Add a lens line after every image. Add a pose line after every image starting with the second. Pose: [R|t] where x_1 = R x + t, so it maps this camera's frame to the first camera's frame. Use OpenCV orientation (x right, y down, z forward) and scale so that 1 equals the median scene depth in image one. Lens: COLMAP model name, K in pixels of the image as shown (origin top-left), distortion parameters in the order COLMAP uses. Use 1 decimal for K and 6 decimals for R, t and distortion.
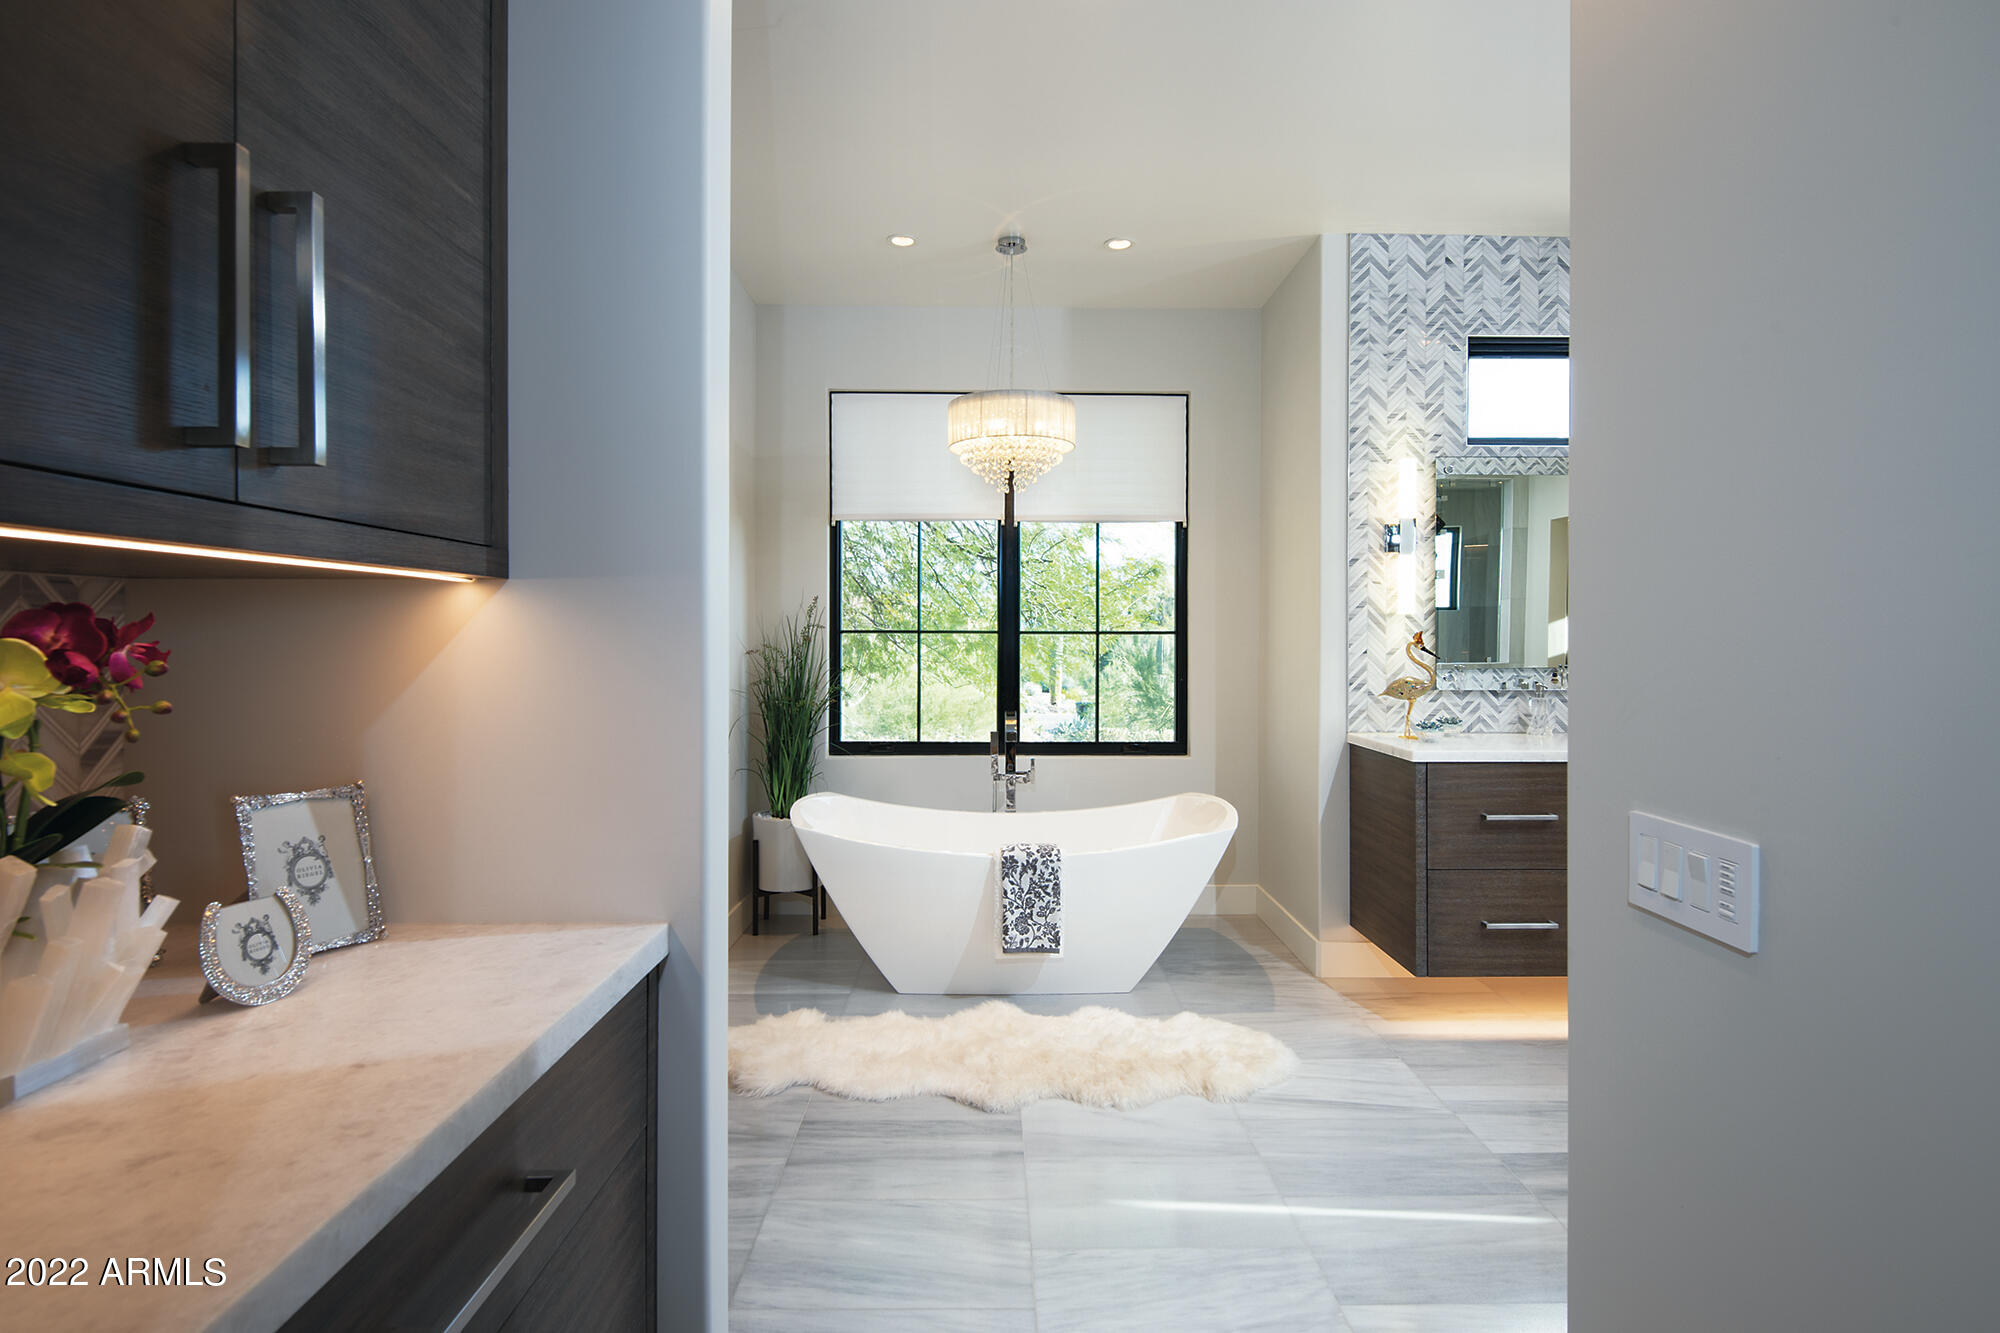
lens RADIAL K [[1052.3, 0, 999.9], [0, 1052.3, 647.9], [0, 0, 1]] dist [0.001035, -0.001622]
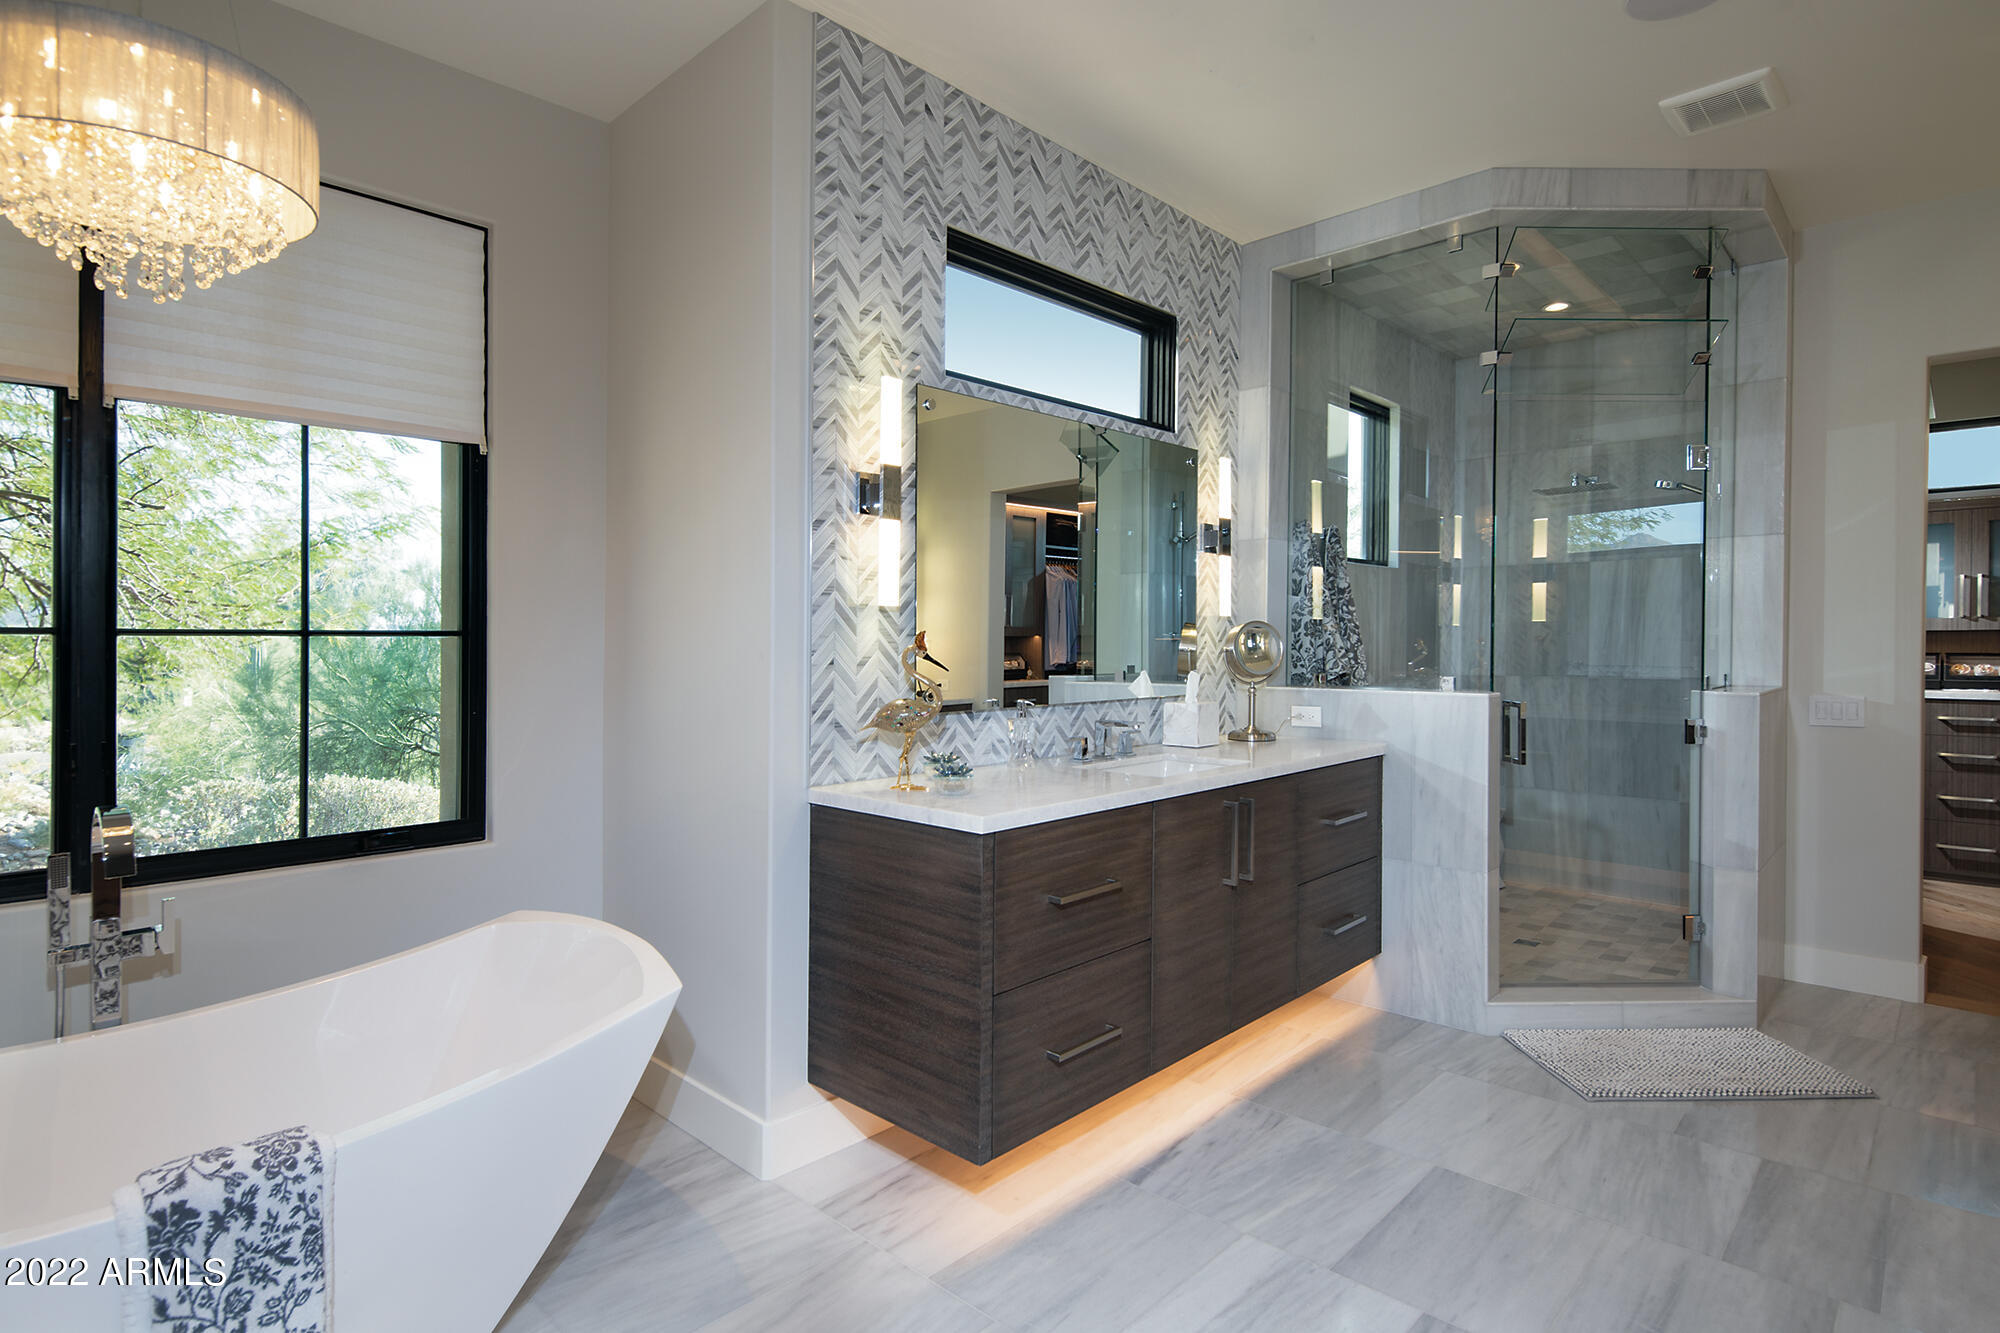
lens RADIAL K [[1052.3, 0, 999.9], [0, 1052.3, 647.9], [0, 0, 1]] dist [0.001035, -0.001622]
pose [[0.709508, -0.006915, 0.704663, -0.042035], [0.008673, 0.999962, 0.001081, -0.005235], [-0.704644, 0.005345, 0.709541, 0.462870]]
